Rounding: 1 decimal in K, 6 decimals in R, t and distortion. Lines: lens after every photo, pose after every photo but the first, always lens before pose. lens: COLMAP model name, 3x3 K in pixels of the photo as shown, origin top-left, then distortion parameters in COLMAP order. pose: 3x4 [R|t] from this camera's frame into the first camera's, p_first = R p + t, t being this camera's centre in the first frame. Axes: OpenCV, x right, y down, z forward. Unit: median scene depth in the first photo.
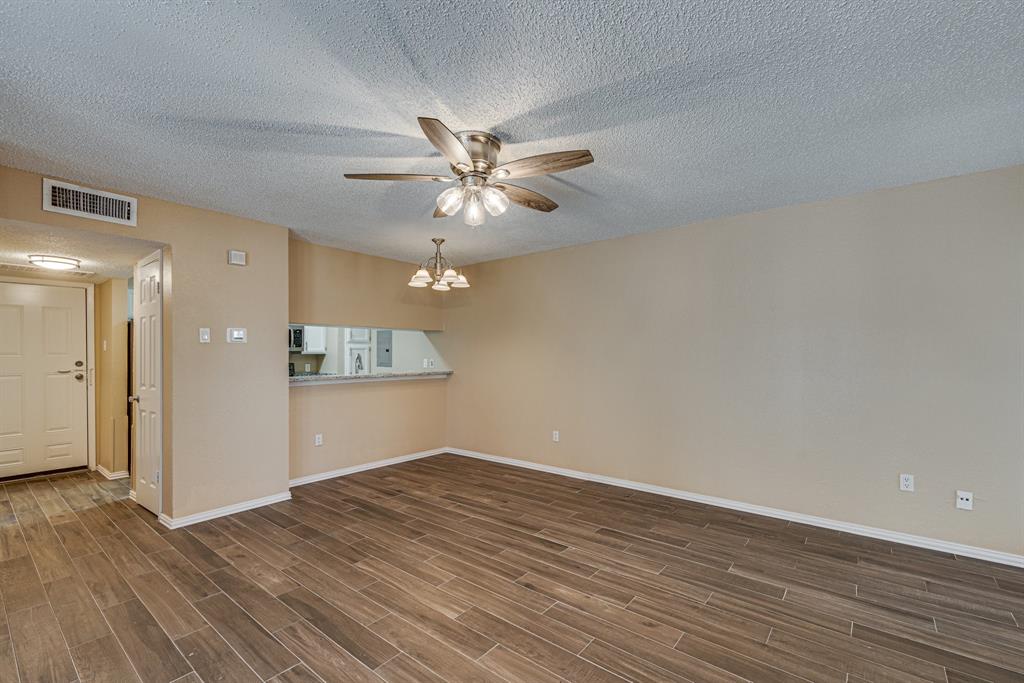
lens RADIAL K [[445.1, 0, 516.7], [0, 445.1, 358.8], [0, 0, 1]] dist [0.002879, 0.001011]
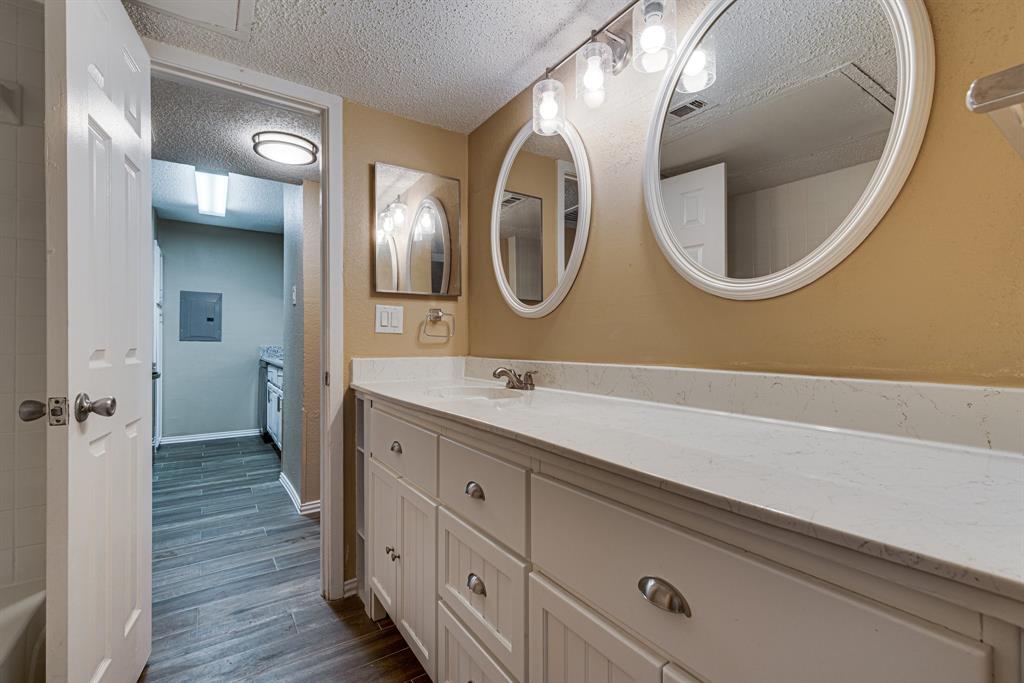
lens RADIAL K [[445.1, 0, 519.5], [0, 445.1, 339.2], [0, 0, 1]] dist [0.002879, 0.001011]
pose [[0.280798, 0.010554, 0.959709, -1.281076], [0.008594, 0.999872, -0.013510, 0.042545], [-0.959728, 0.012042, 0.280671, 0.429412]]
